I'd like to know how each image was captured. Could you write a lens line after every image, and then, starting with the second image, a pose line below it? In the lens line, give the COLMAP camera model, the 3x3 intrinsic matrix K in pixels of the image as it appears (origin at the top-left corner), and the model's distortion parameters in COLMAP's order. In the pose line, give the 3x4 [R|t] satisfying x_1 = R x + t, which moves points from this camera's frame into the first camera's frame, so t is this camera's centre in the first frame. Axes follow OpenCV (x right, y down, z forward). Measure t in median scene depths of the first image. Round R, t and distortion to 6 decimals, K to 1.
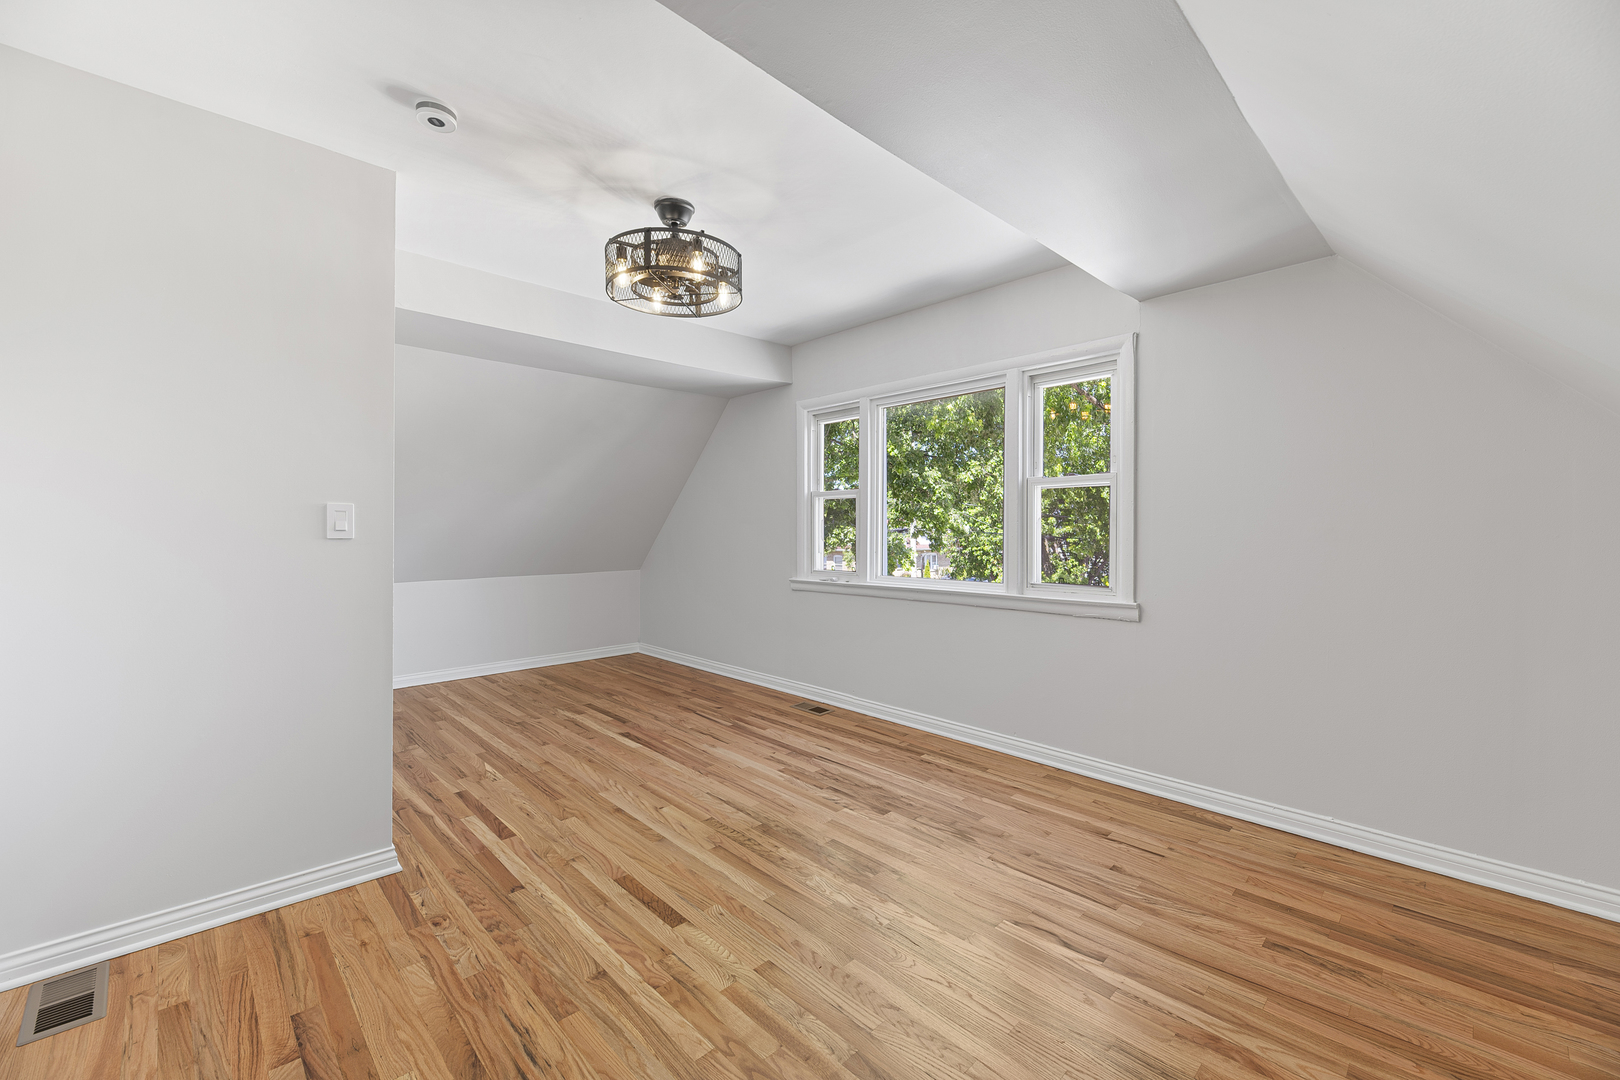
lens RADIAL K [[662.5, 0, 806.7], [0, 662.5, 552.2], [0, 0, 1]] dist [-0.000938, -0.000568]
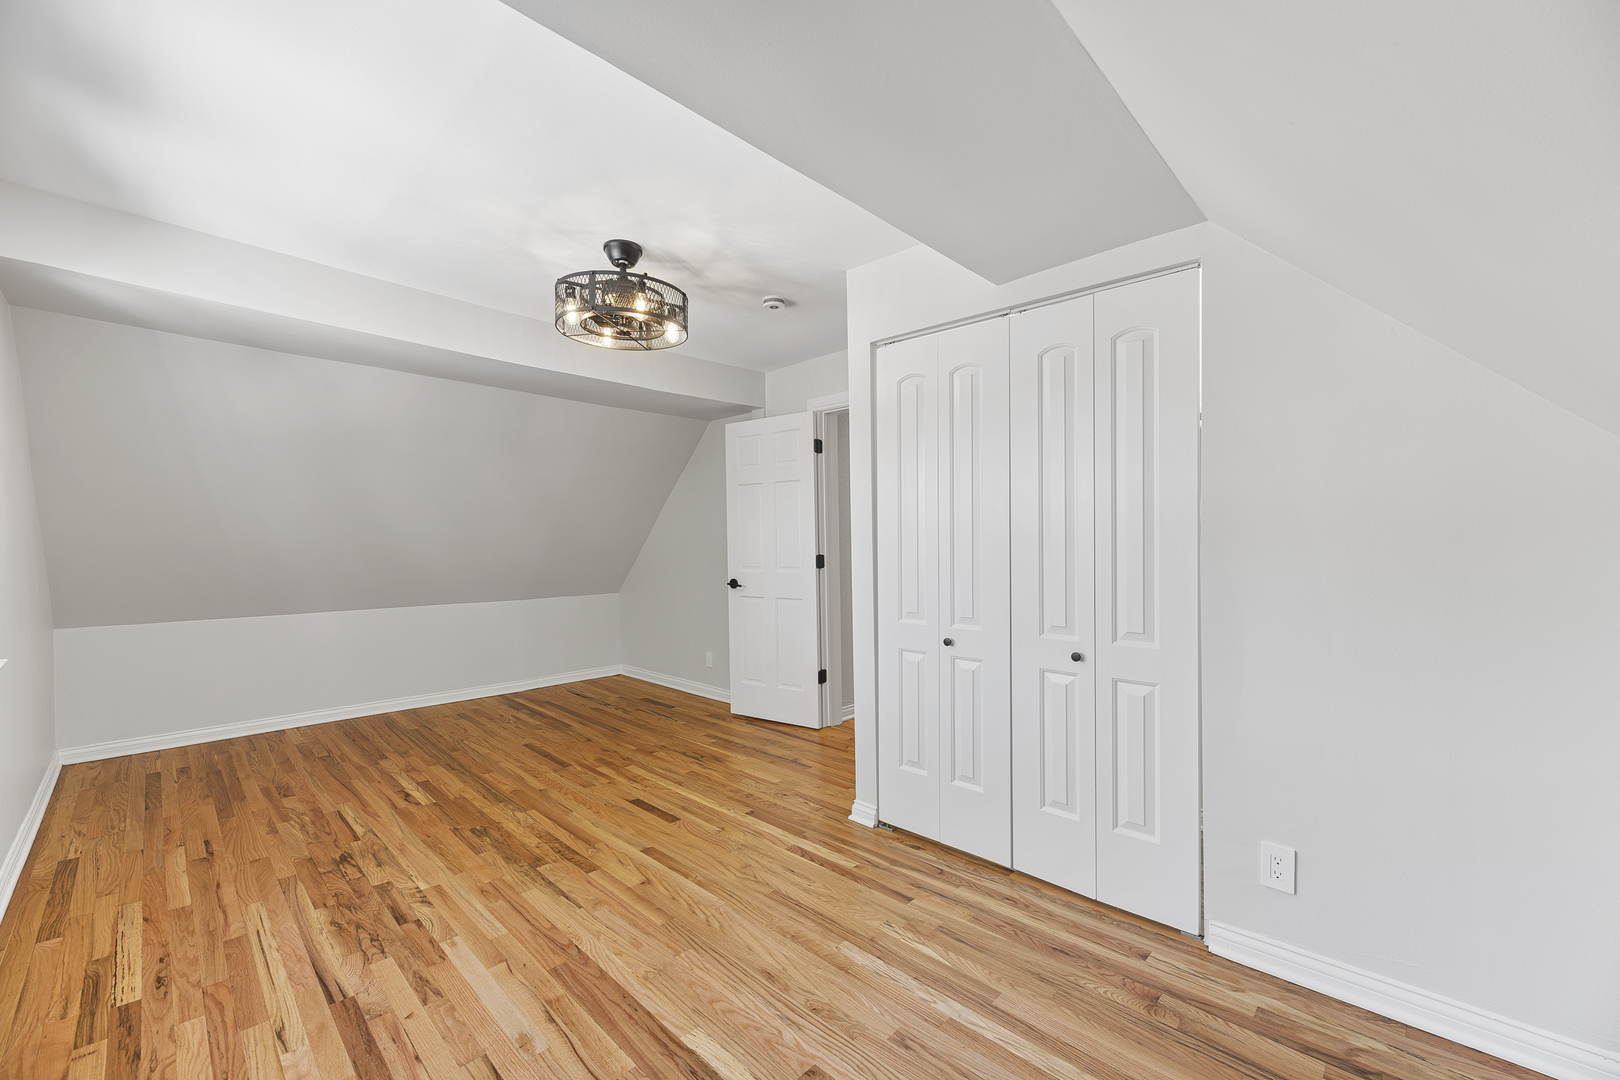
lens RADIAL K [[652.5, 0, 820.7], [0, 652.5, 537.4], [0, 0, 1]] dist [0.001648, -0.000885]
pose [[-0.999268, 0.006516, -0.037699, -0.463879], [0.005406, 0.999551, 0.029480, -0.091310], [0.037875, 0.029254, -0.998854, 2.028631]]
